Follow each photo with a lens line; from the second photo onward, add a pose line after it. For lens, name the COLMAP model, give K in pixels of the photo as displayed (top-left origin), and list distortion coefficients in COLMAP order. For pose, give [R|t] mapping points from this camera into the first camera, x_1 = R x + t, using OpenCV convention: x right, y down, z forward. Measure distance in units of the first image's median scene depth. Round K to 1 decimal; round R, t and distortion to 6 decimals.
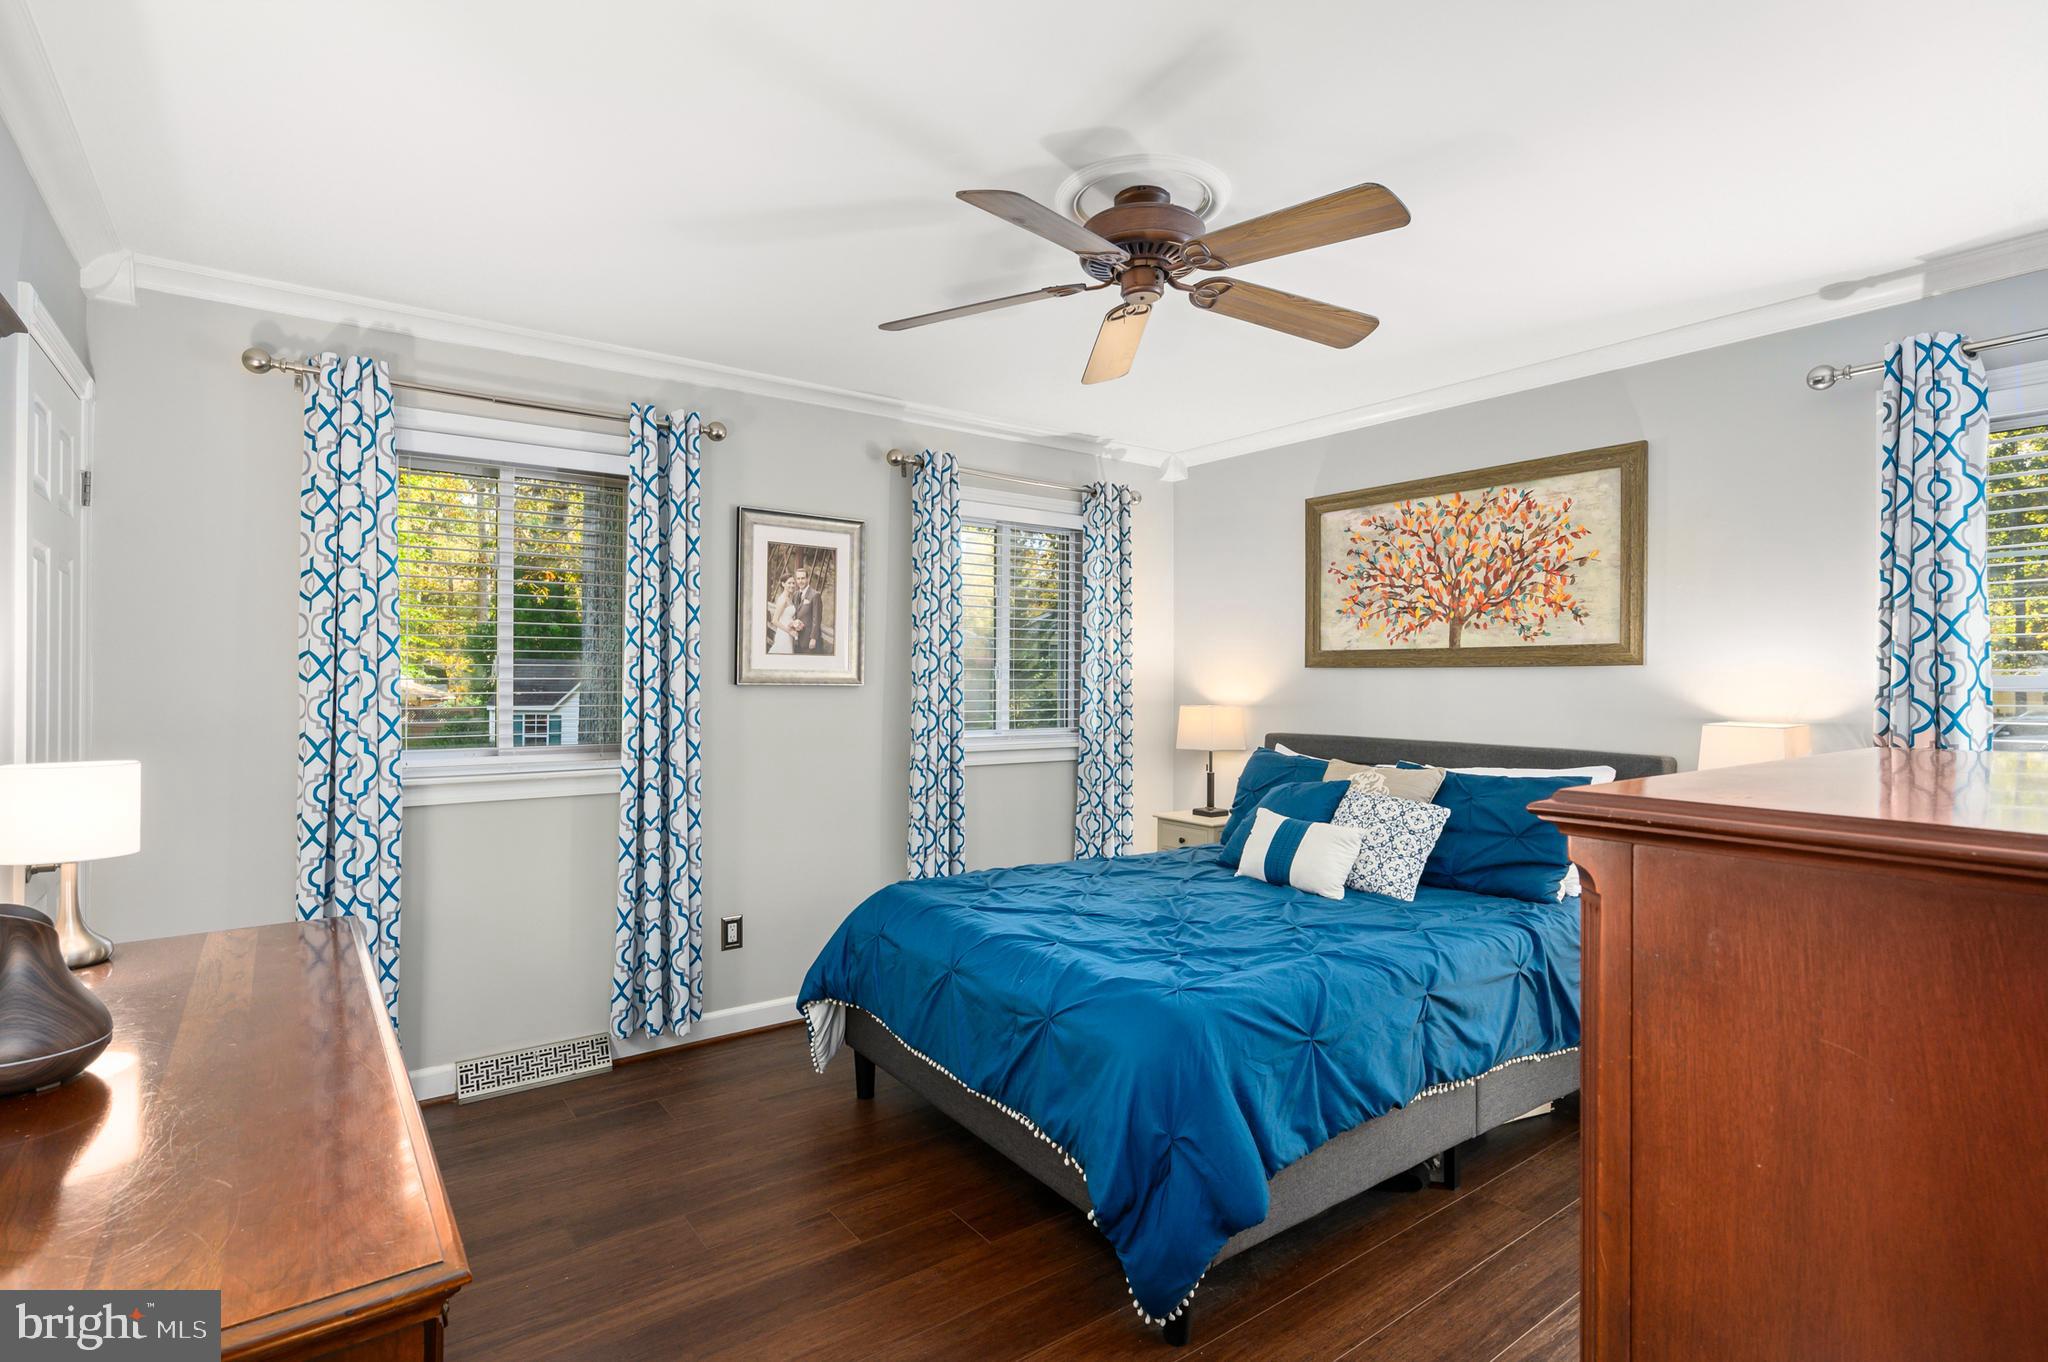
lens RADIAL K [[979.8, 0, 1007.1], [0, 979.8, 683.8], [0, 0, 1]] dist [-0.010483, -0.000047]
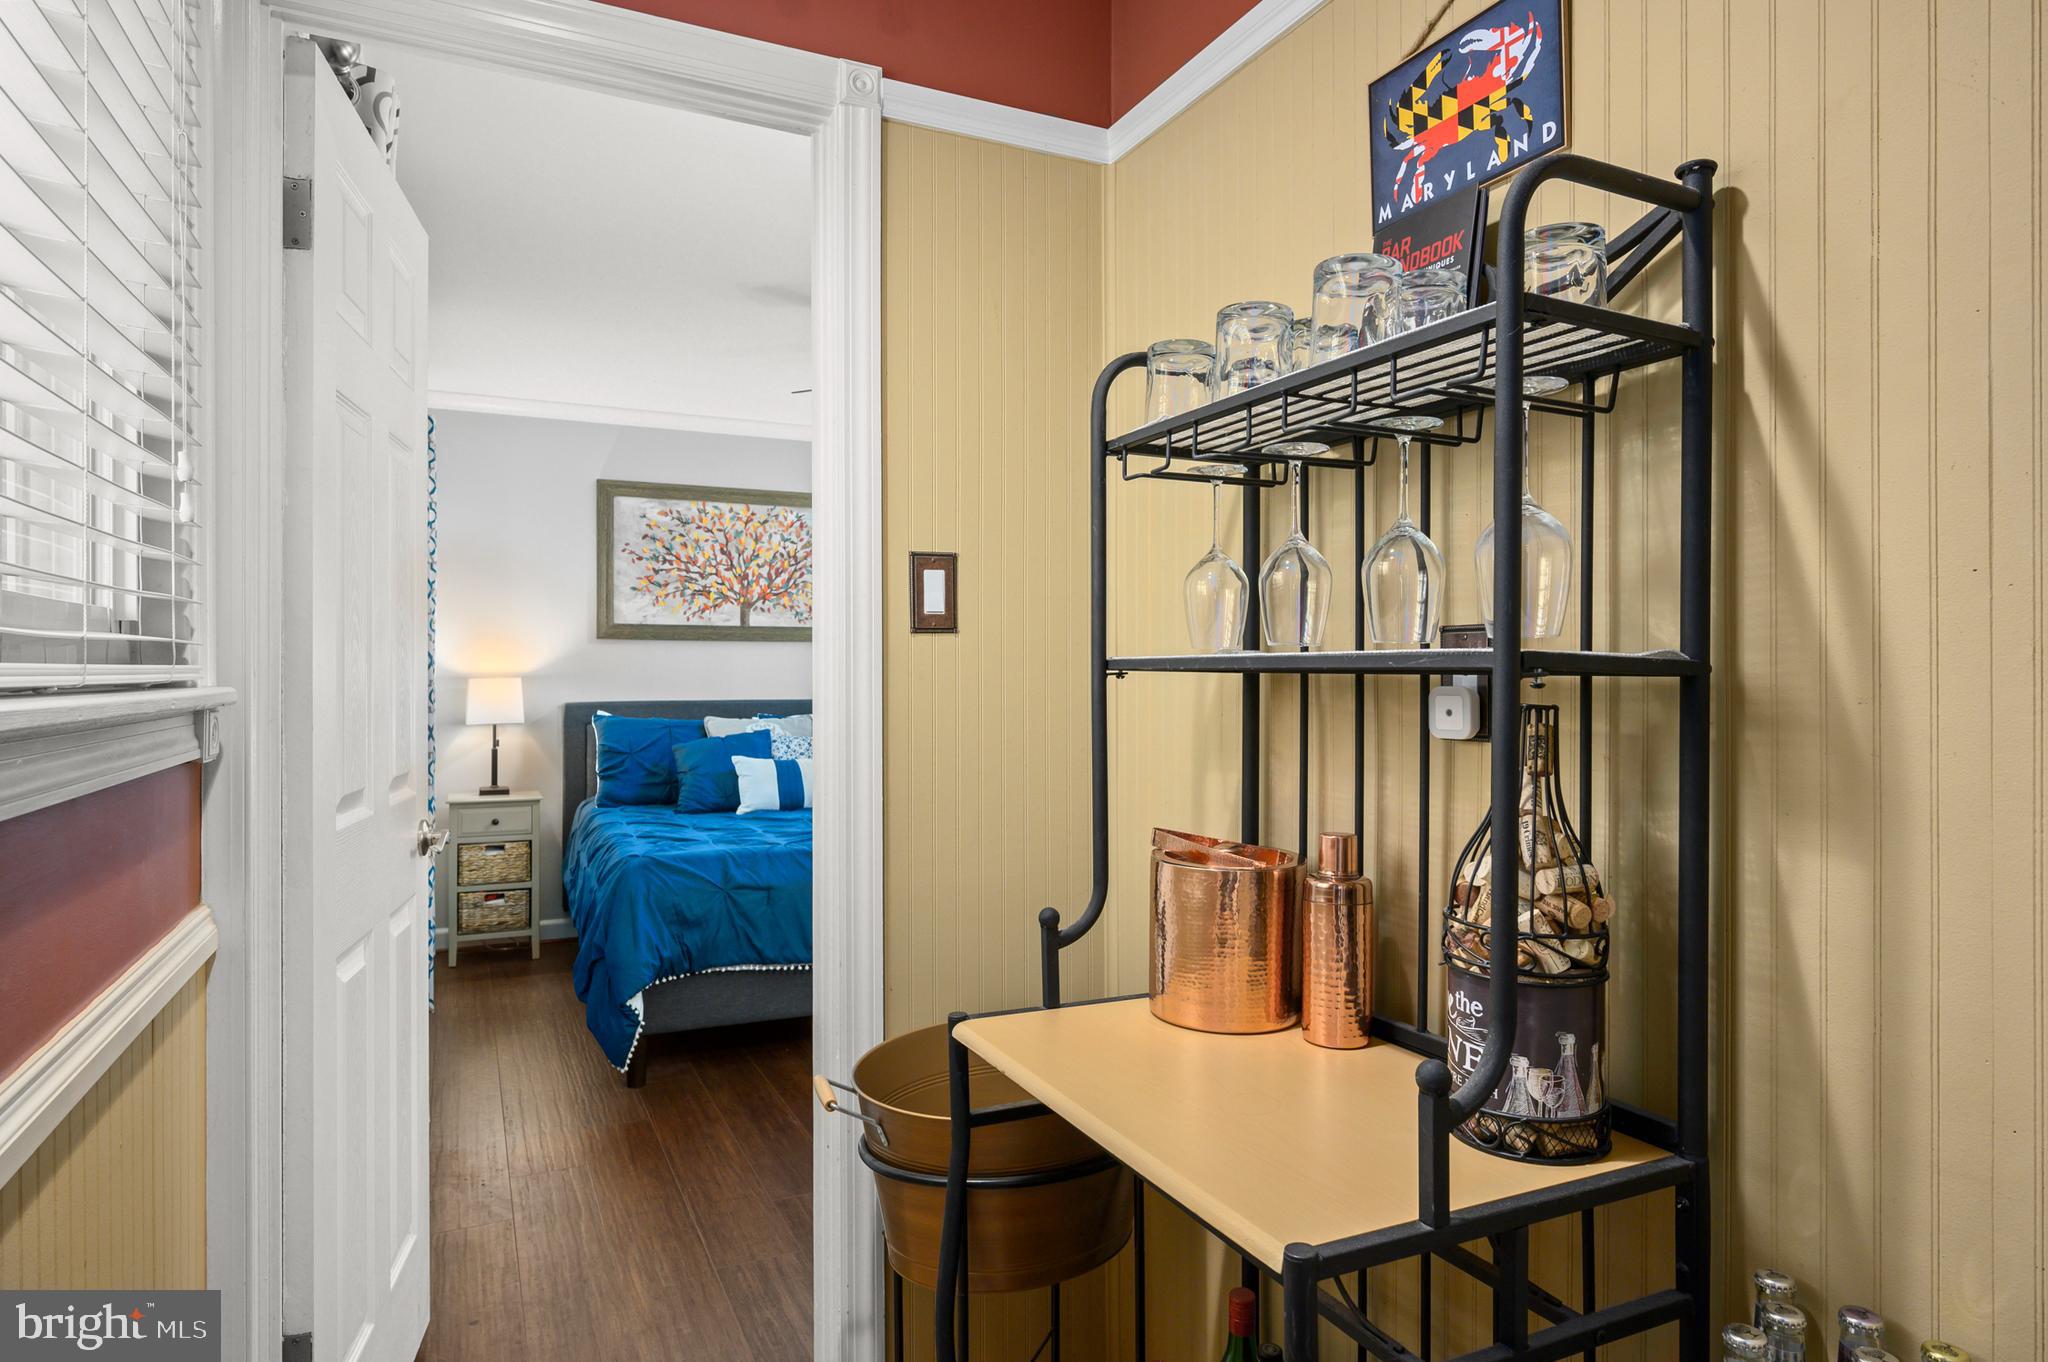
lens RADIAL K [[1220.3, 0, 1028.6], [0, 1220.3, 669.0], [0, 0, 1]] dist [0.002549, 0.001602]
pose [[0.184929, -0.004069, 0.982743, -1.021671], [0.003513, 0.999988, 0.003479, 0.014745], [-0.982746, 0.002809, 0.184941, 0.340894]]
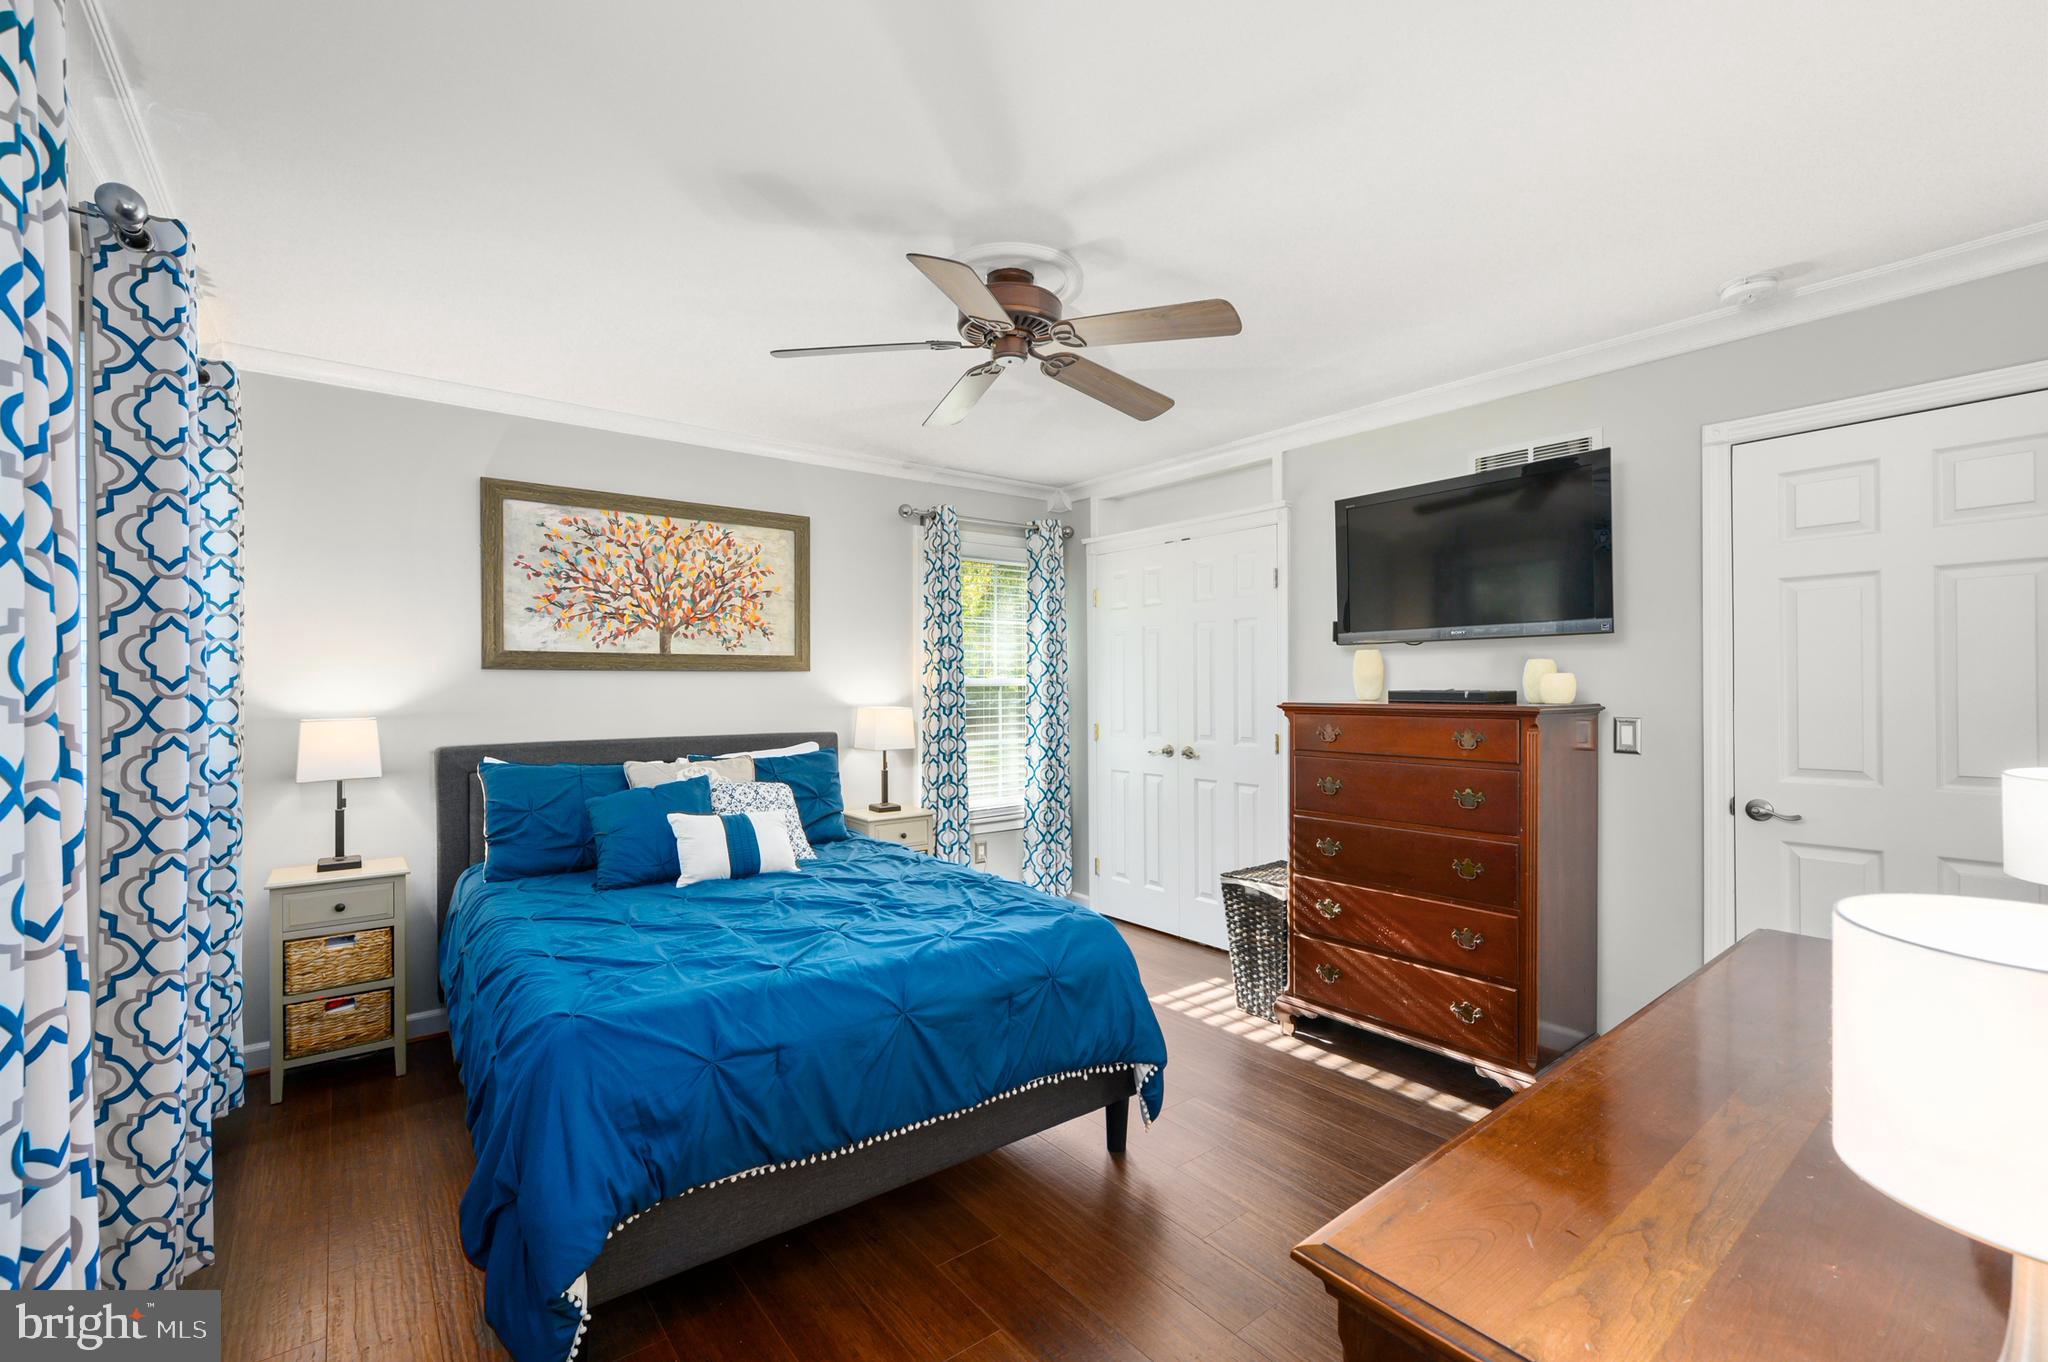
lens RADIAL K [[883.4, 0, 1021.6], [0, 883.4, 686.2], [0, 0, 1]] dist [0.002259, -0.000424]
pose [[-0.034177, -0.012908, 0.999332, -0.573129], [0.003833, 0.999908, 0.013046, -0.010863], [-0.999408, 0.004277, -0.034124, 0.615923]]
